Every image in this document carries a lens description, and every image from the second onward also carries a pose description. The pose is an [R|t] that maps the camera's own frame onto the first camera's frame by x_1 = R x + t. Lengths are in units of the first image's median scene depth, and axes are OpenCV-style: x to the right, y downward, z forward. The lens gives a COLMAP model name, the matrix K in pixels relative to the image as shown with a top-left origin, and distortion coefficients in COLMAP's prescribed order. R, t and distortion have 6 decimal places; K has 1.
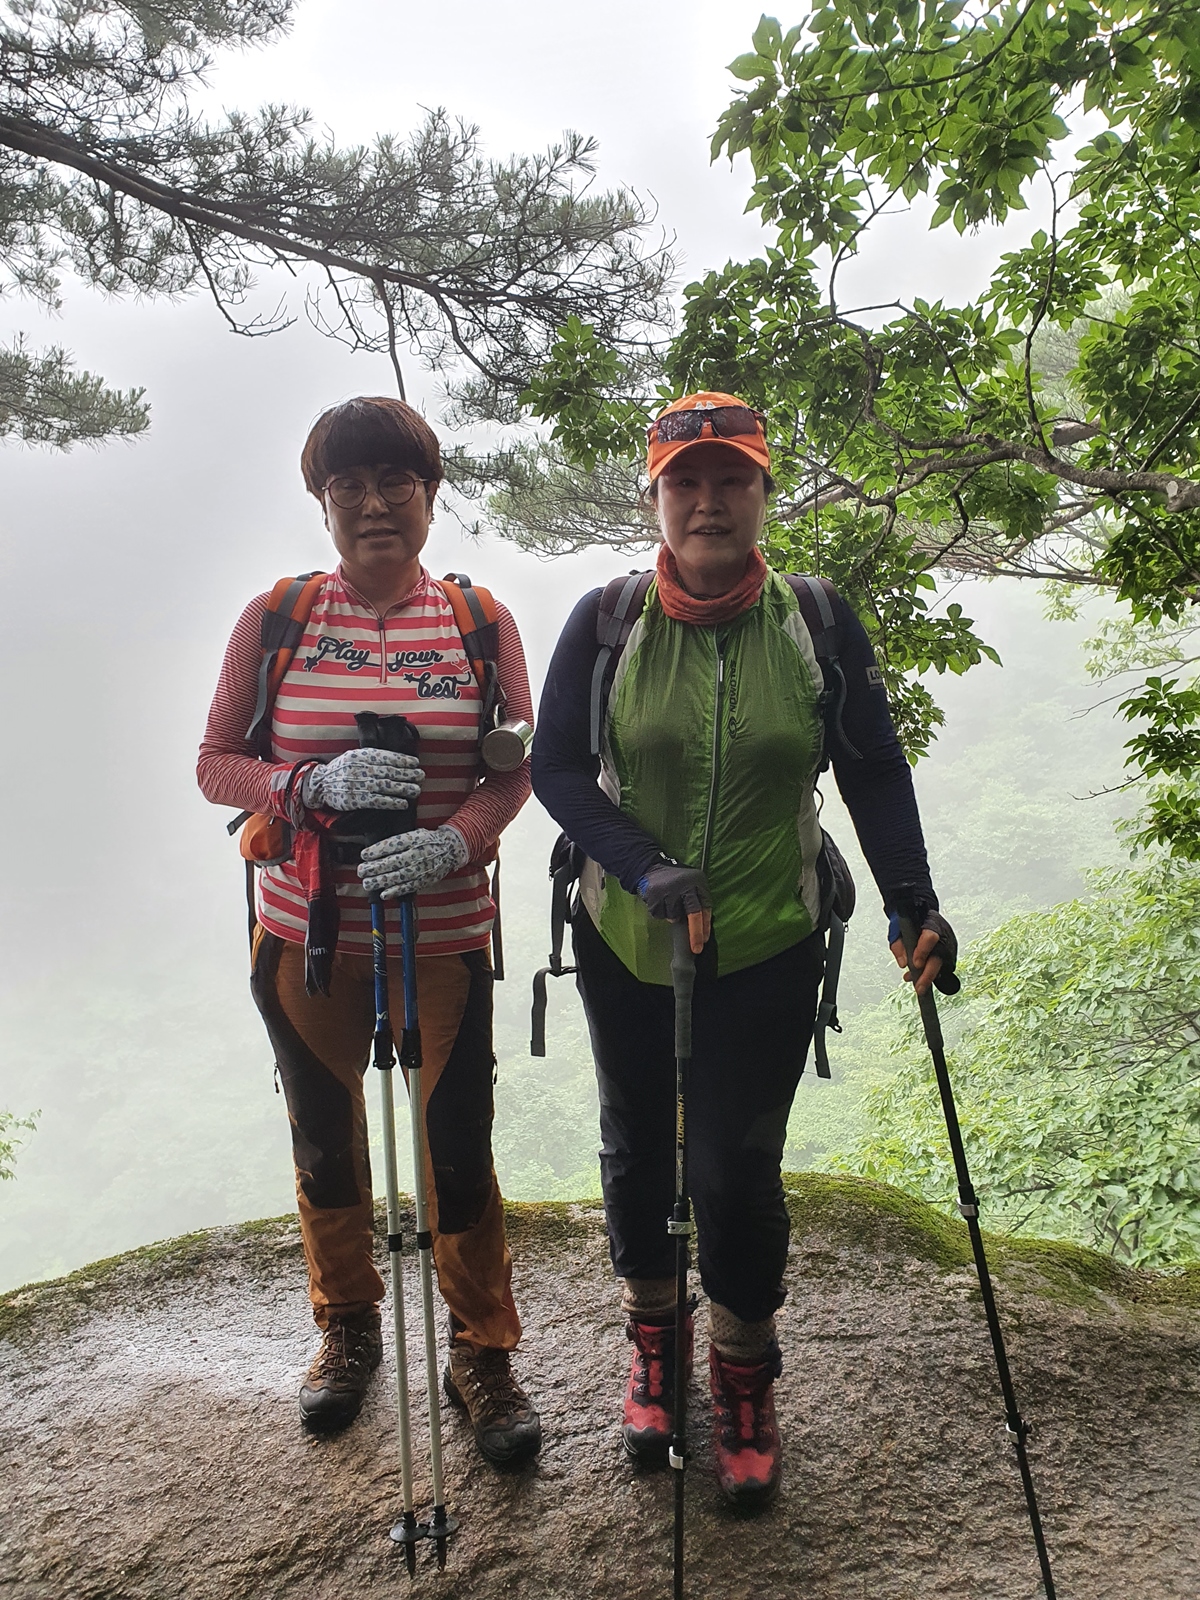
lens RADIAL K [[1182.7, 0, 611.6], [0, 1182.7, 796.6], [0, 0, 1]] dist [-0.008457, 0.029723]
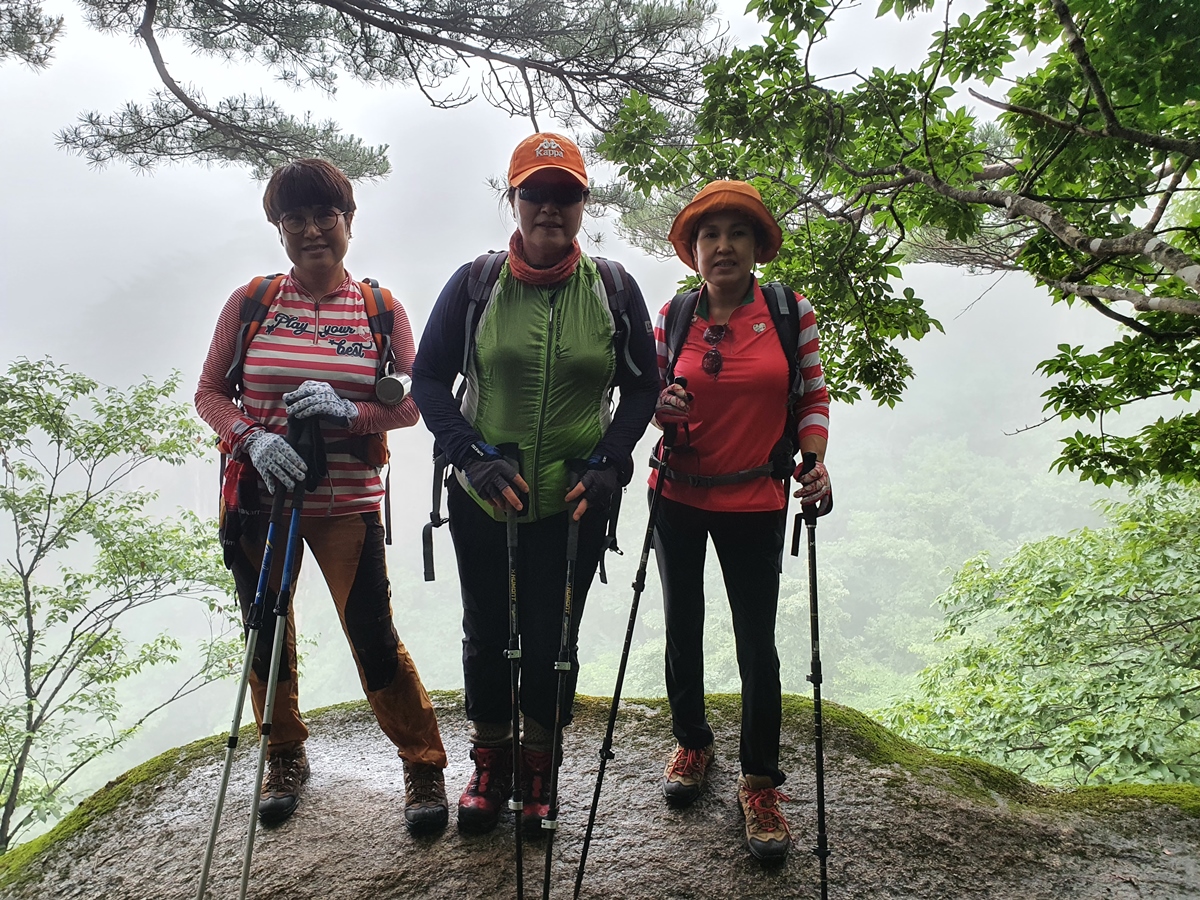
lens RADIAL K [[887.0, 0, 592.9], [0, 887.0, 452.6], [0, 0, 1]] dist [-0.008457, 0.029723]
pose [[0.982702, 0.032696, -0.182285, 0.125633], [-0.030160, 0.999406, 0.016668, 0.022022], [0.182722, -0.010882, 0.983104, -0.082046]]
